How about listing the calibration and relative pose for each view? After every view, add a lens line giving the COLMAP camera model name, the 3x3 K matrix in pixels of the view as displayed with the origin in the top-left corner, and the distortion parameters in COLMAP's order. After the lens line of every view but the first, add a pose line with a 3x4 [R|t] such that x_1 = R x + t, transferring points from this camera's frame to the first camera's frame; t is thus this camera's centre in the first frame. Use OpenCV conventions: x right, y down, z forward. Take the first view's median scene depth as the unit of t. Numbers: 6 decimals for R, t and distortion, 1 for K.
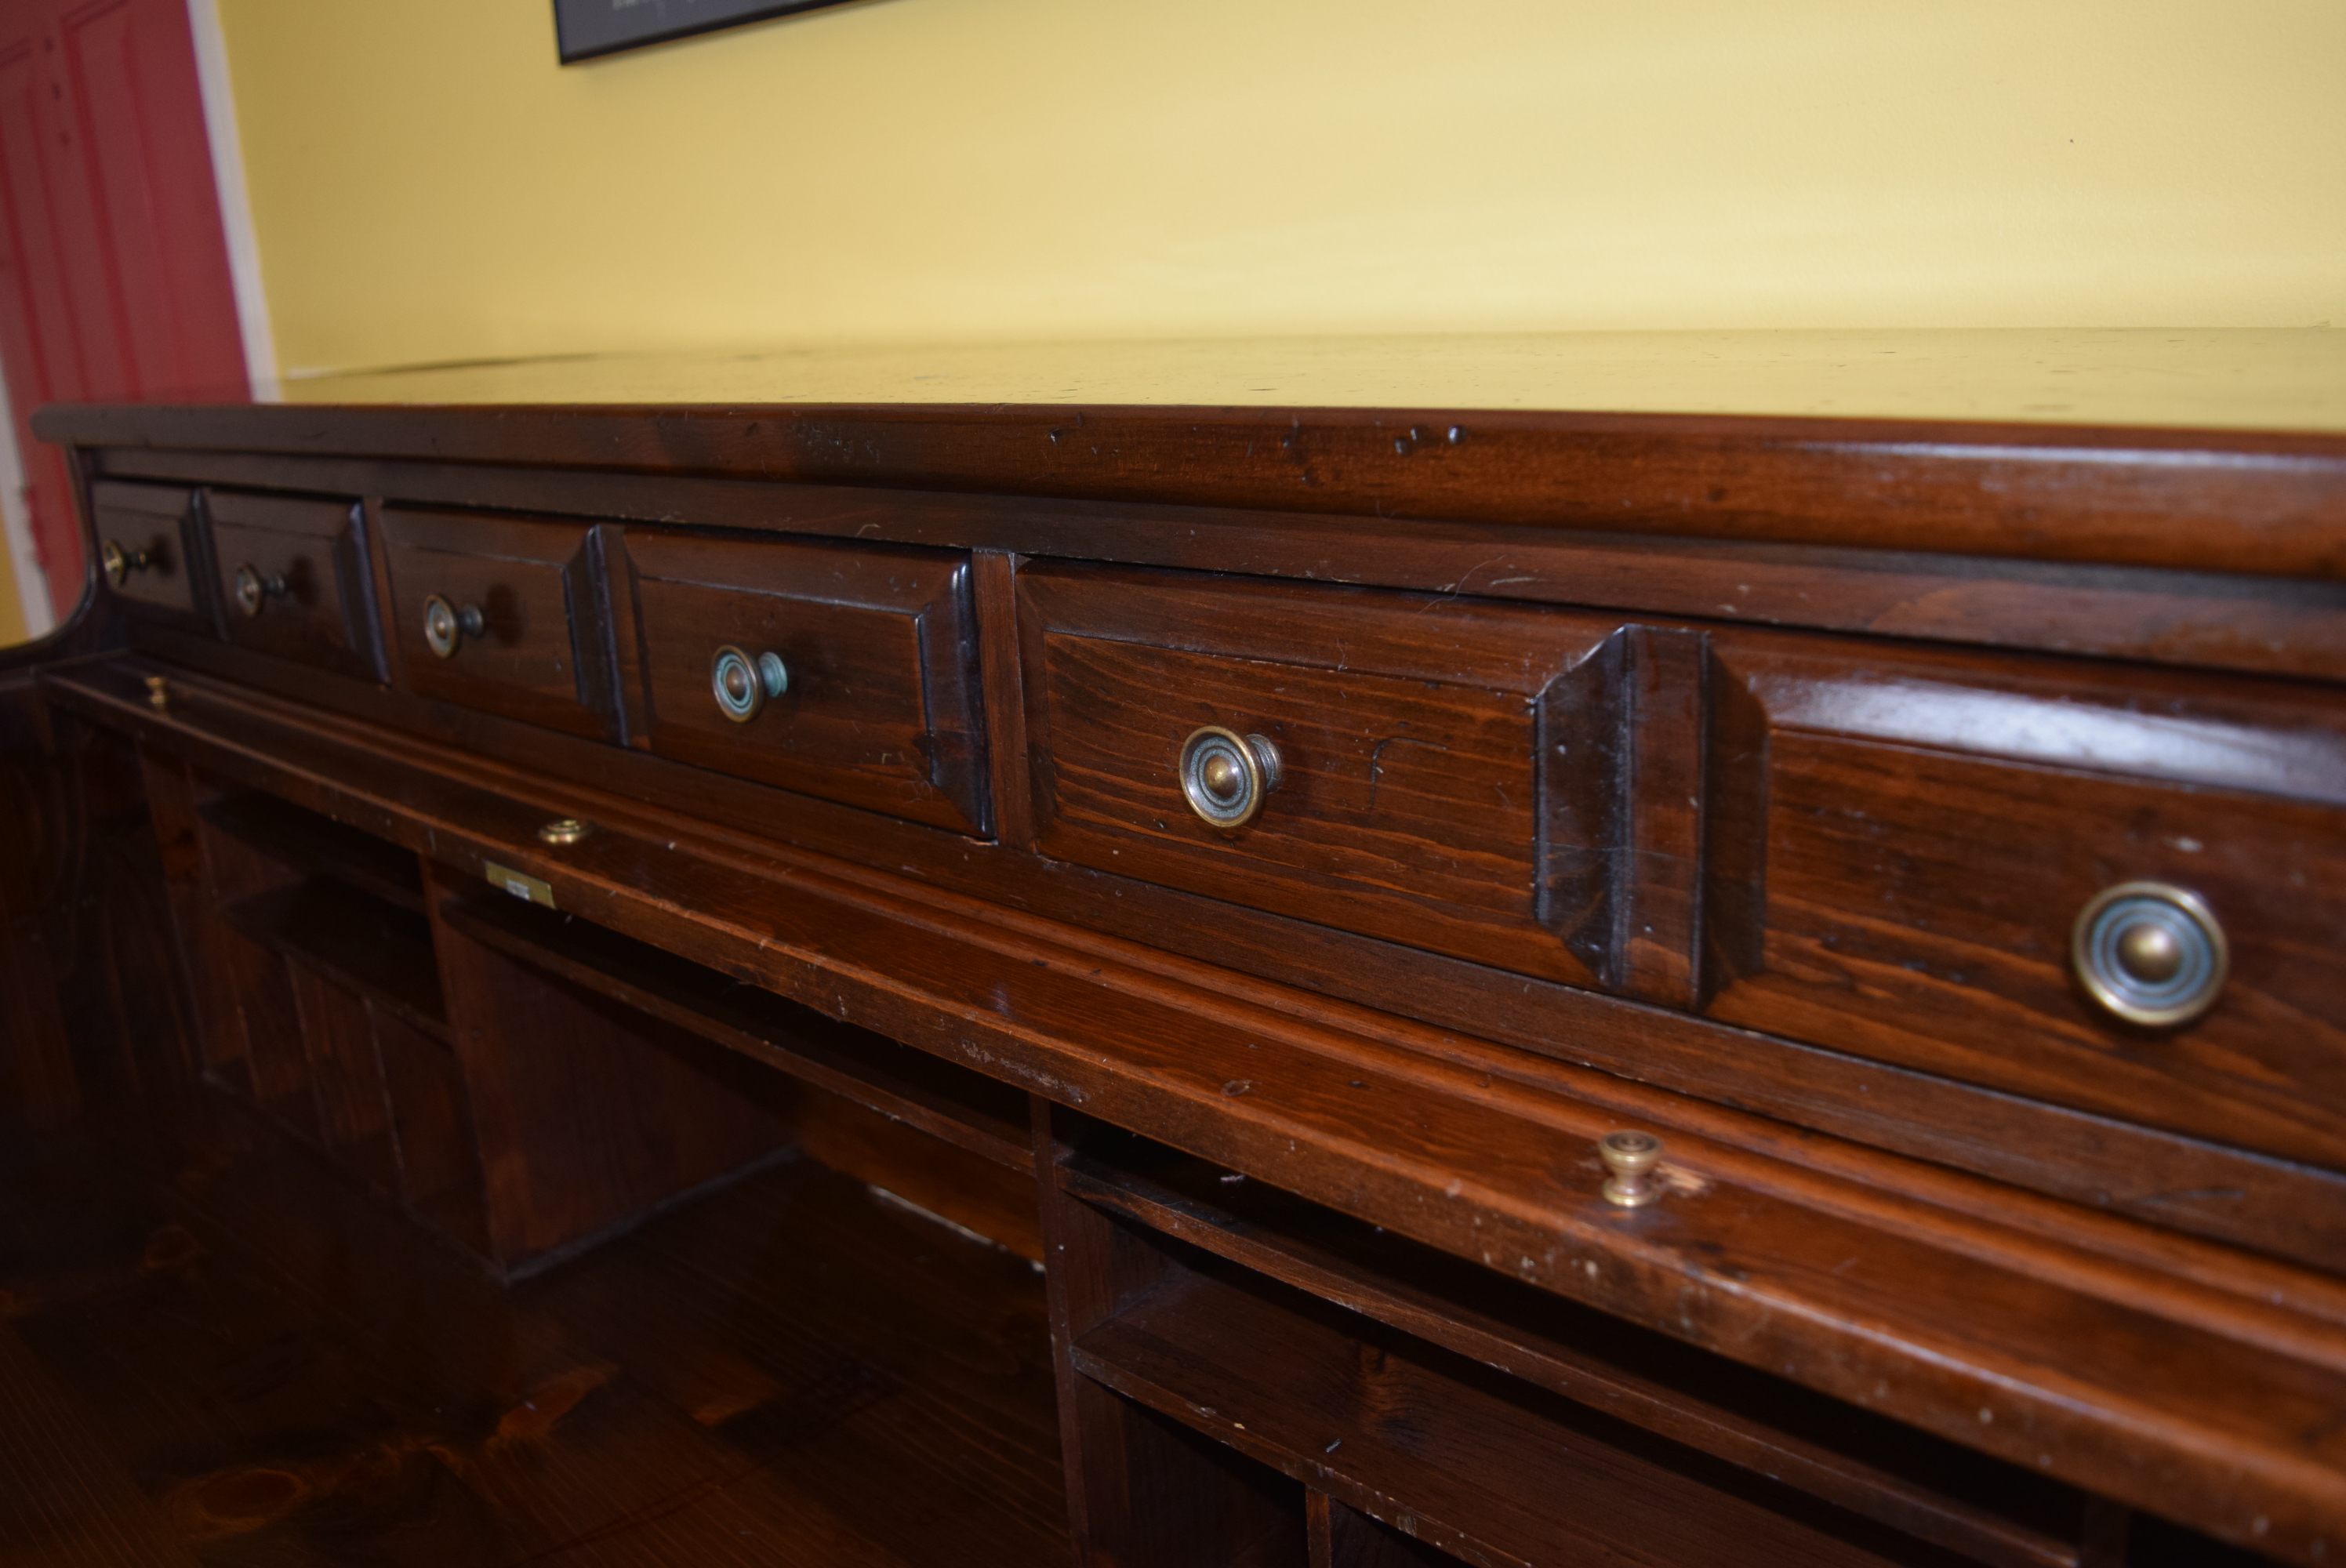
lens RADIAL K [[1845.7, 0, 1168.0], [0, 1845.7, 788.3], [0, 0, 1]] dist [-0.096458, 0.024073]
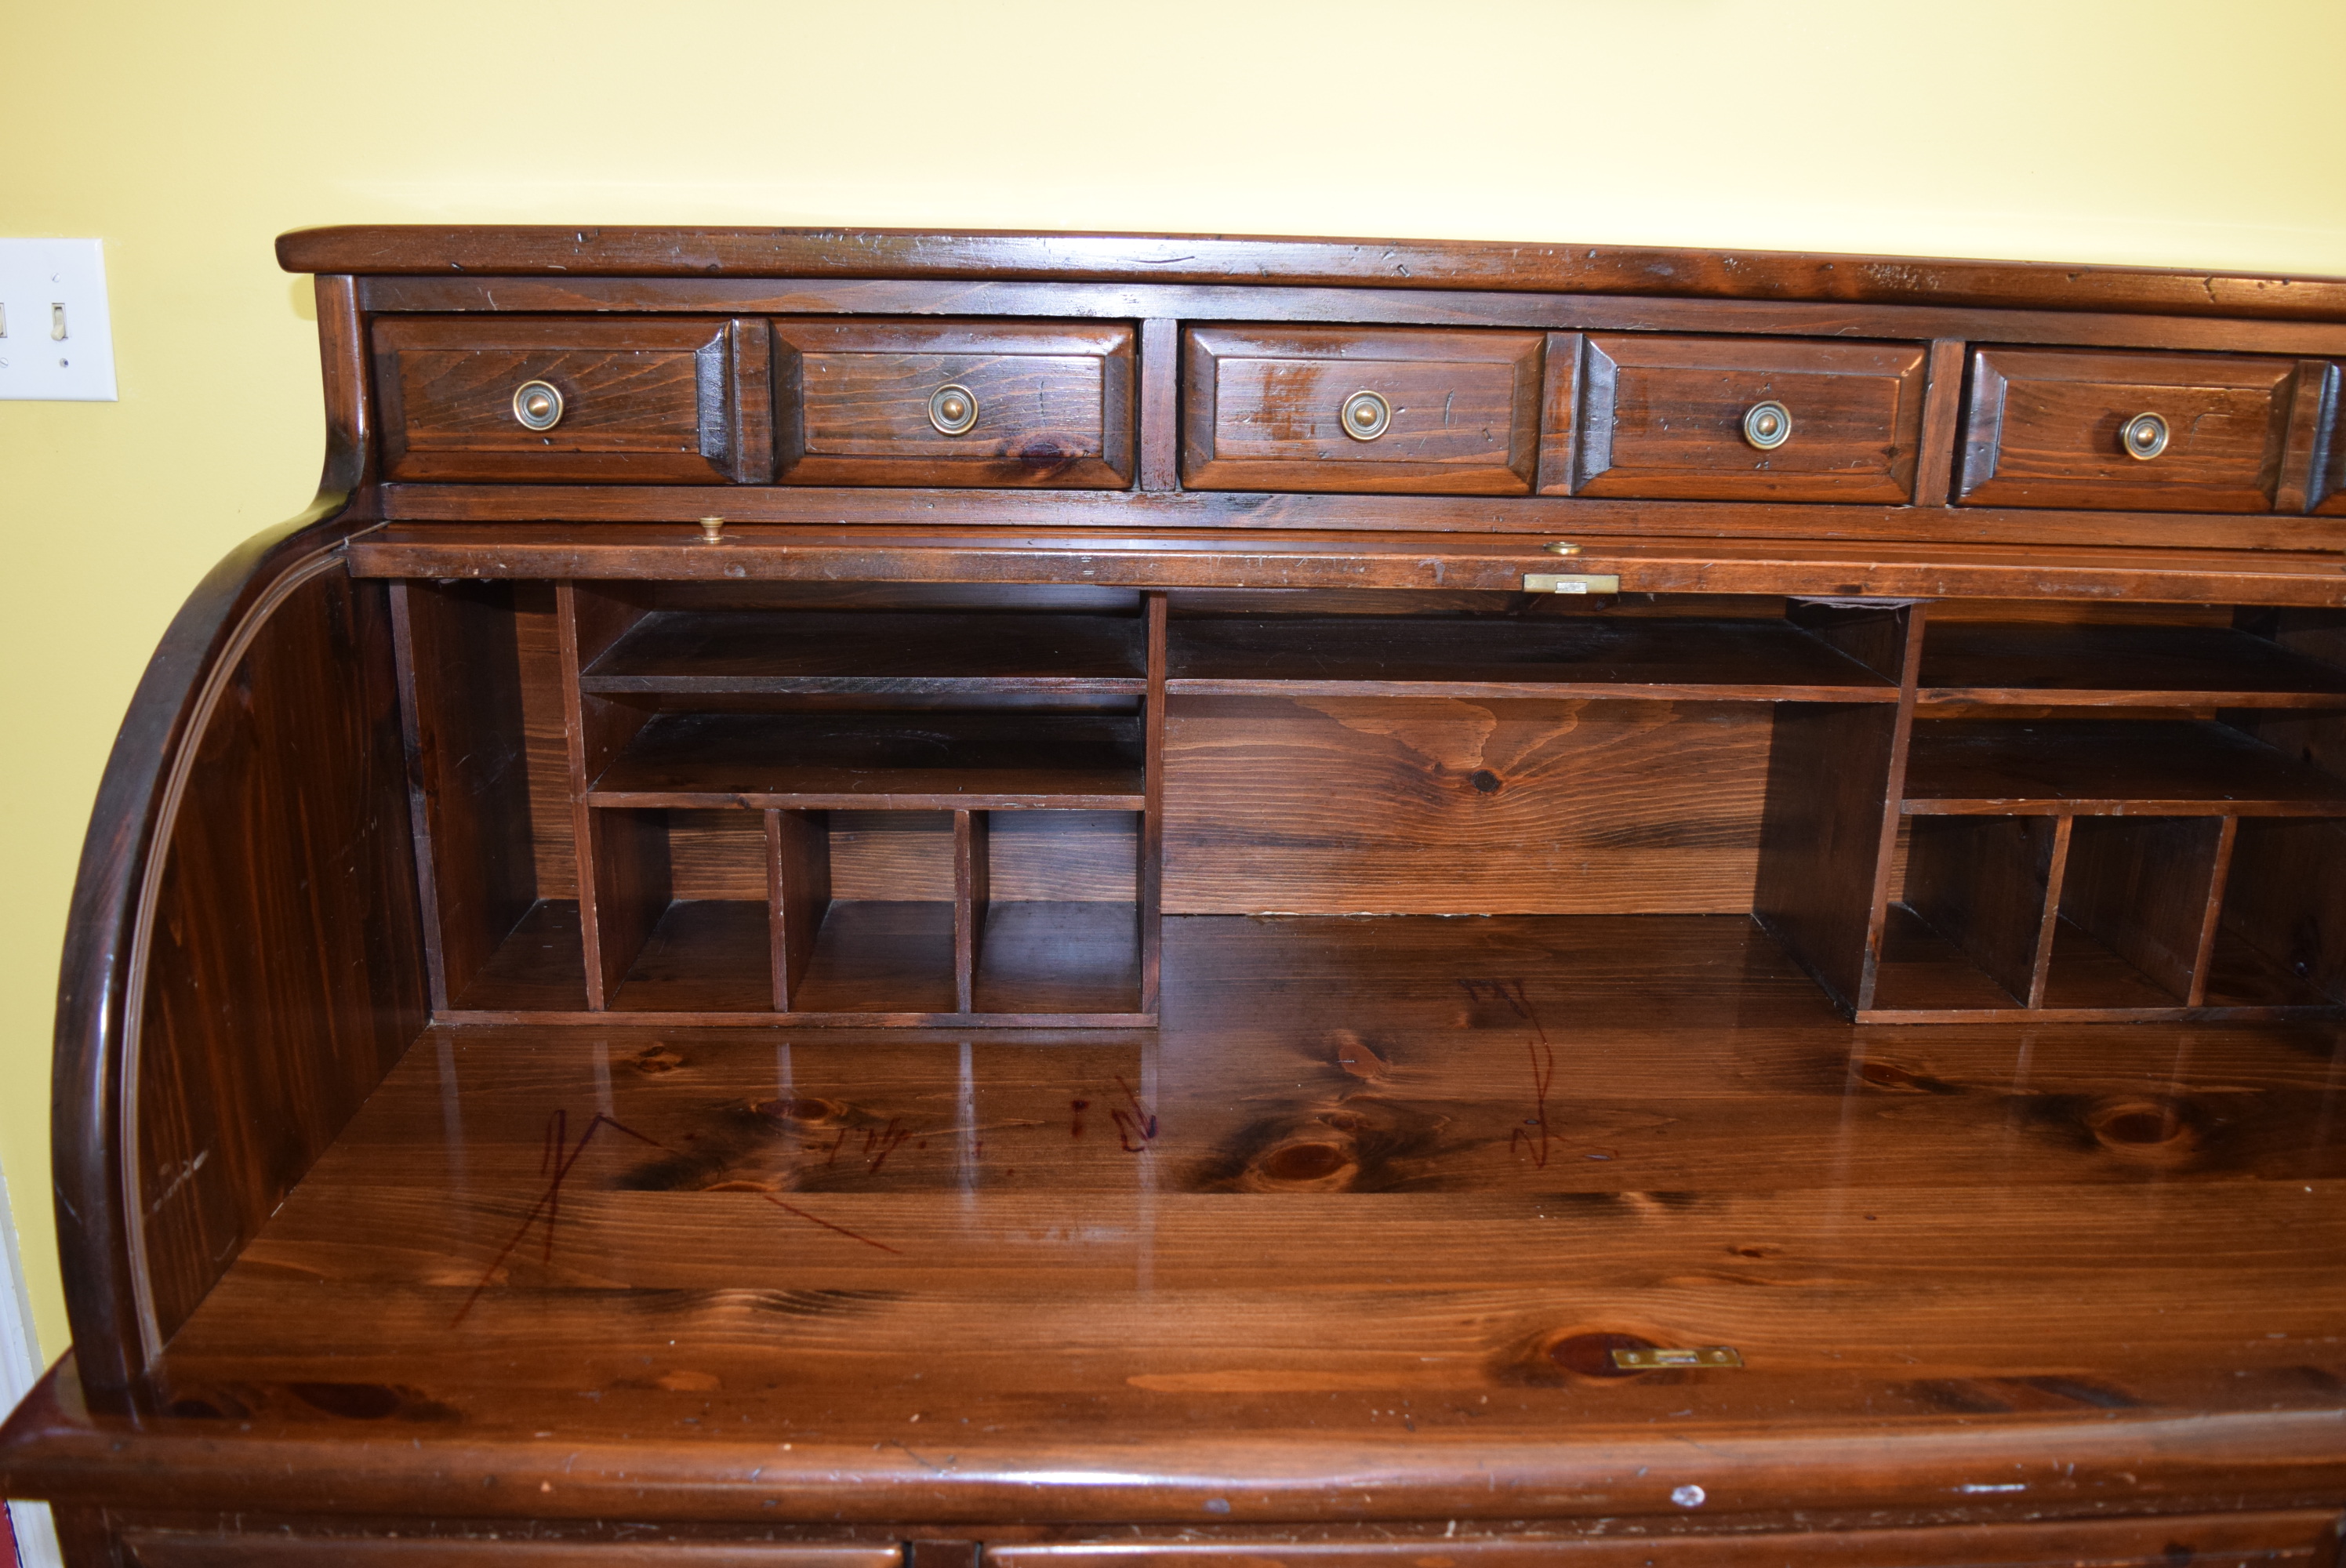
lens RADIAL K [[1845.7, 0, 1193.5], [0, 1845.7, 767.8], [0, 0, 1]] dist [-0.096458, 0.024073]
pose [[0.698000, -0.127394, 0.704675, -2.205280], [0.138088, 0.989524, 0.042110, 0.130909], [-0.702657, 0.067914, 0.708280, 0.296044]]
